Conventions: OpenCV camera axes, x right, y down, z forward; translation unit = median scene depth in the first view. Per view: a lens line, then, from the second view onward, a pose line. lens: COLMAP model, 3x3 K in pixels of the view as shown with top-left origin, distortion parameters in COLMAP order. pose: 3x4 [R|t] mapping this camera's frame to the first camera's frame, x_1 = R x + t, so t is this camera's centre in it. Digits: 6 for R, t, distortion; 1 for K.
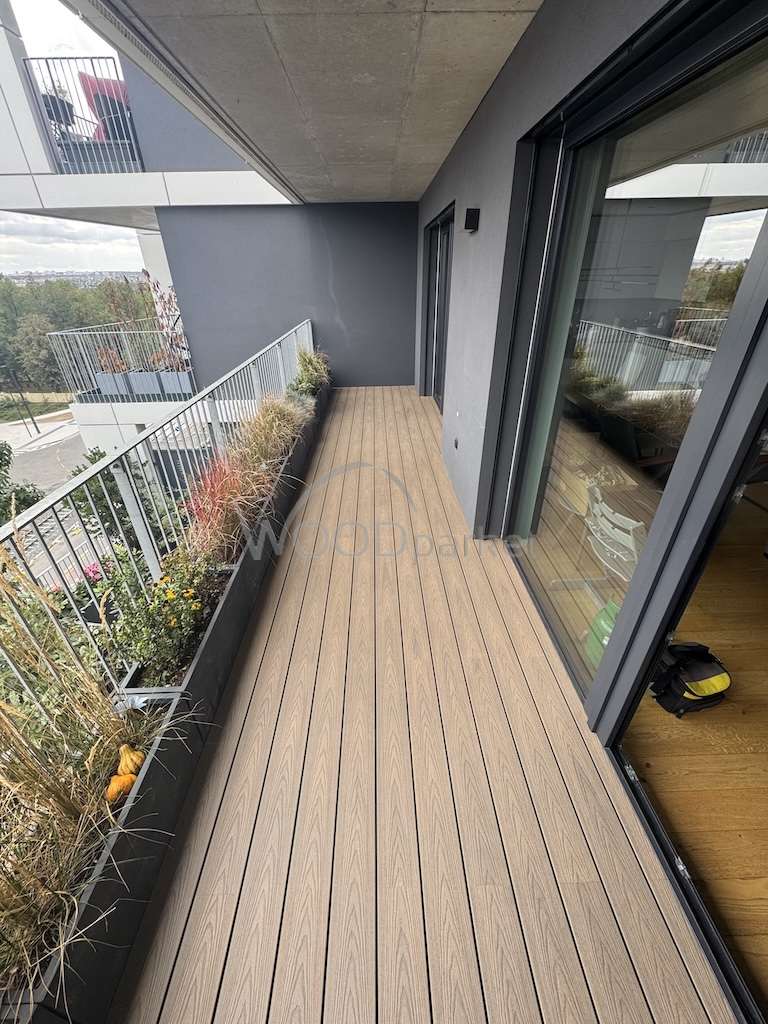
lens RADIAL K [[404.6, 0, 384.0], [0, 404.6, 512.0], [0, 0, 1]] dist [-0.000138, -0.000403]
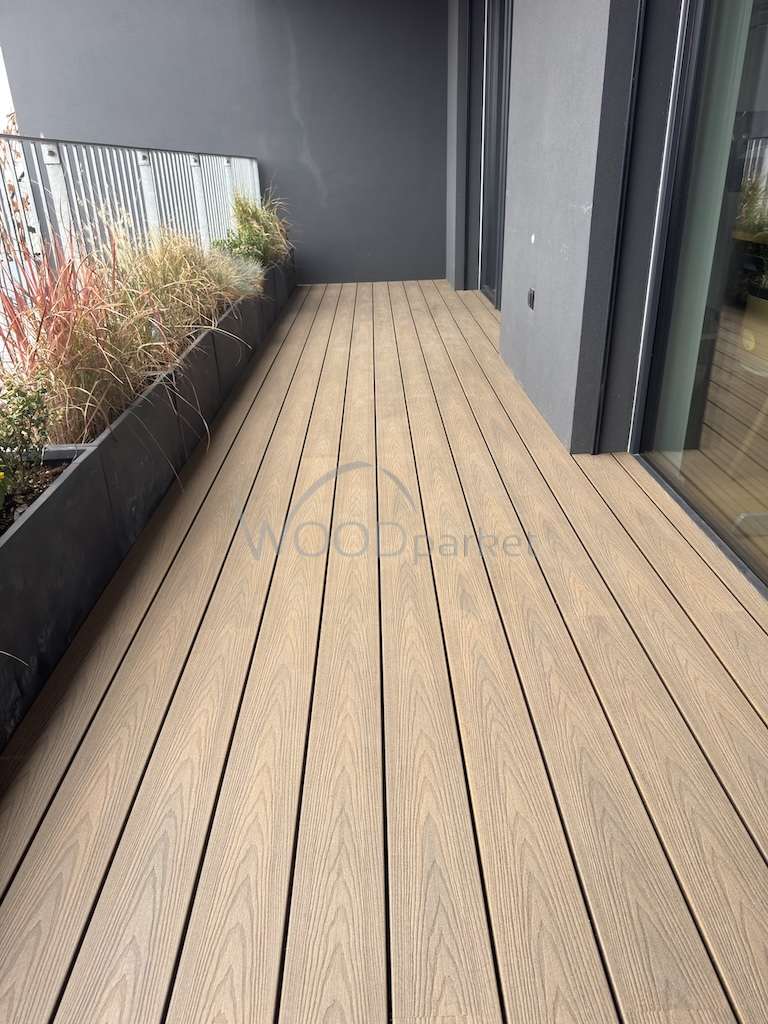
lens RADIAL K [[719.6, 0, 384.0], [0, 719.6, 512.0], [0, 0, 1]] dist [0.082006, -0.117114]
pose [[0.999835, -0.013662, -0.011954, -0.002551], [0.012629, 0.996499, -0.082639, 0.137956], [0.013041, 0.082475, 0.996508, 0.068879]]
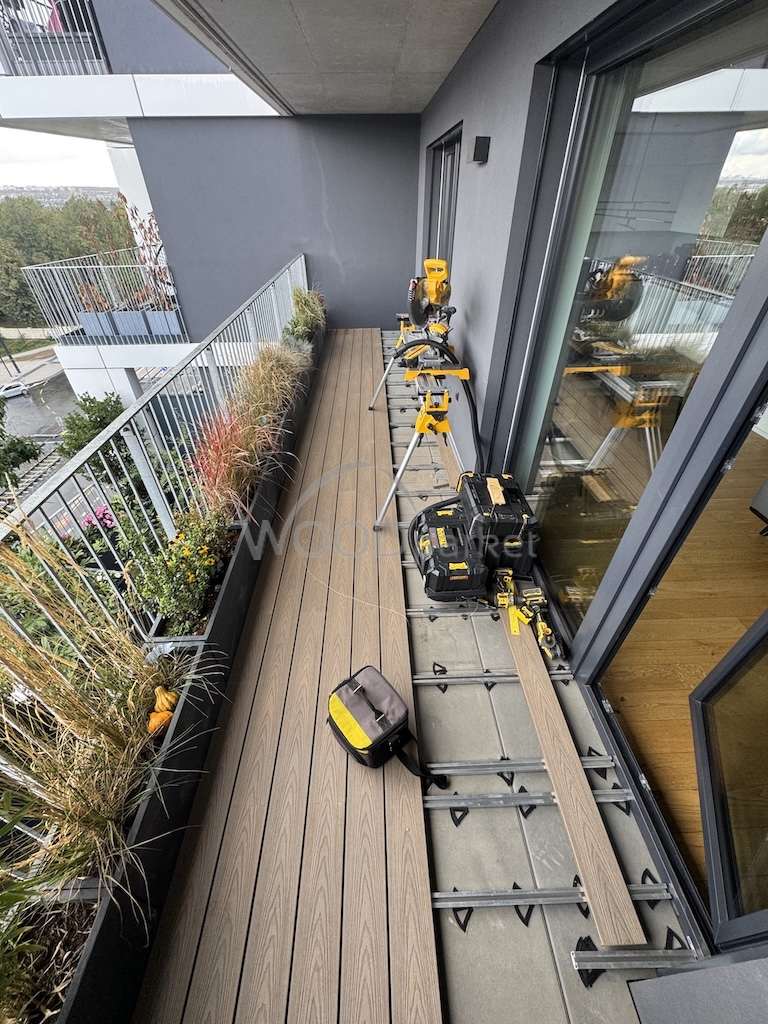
lens RADIAL K [[404.6, 0, 384.0], [0, 404.6, 512.0], [0, 0, 1]] dist [-0.000138, -0.000403]
pose [[0.999957, -0.001171, 0.009229, -0.008380], [-0.000108, 0.990518, 0.137385, -0.016813], [-0.009303, -0.137380, 0.990475, -0.014269]]
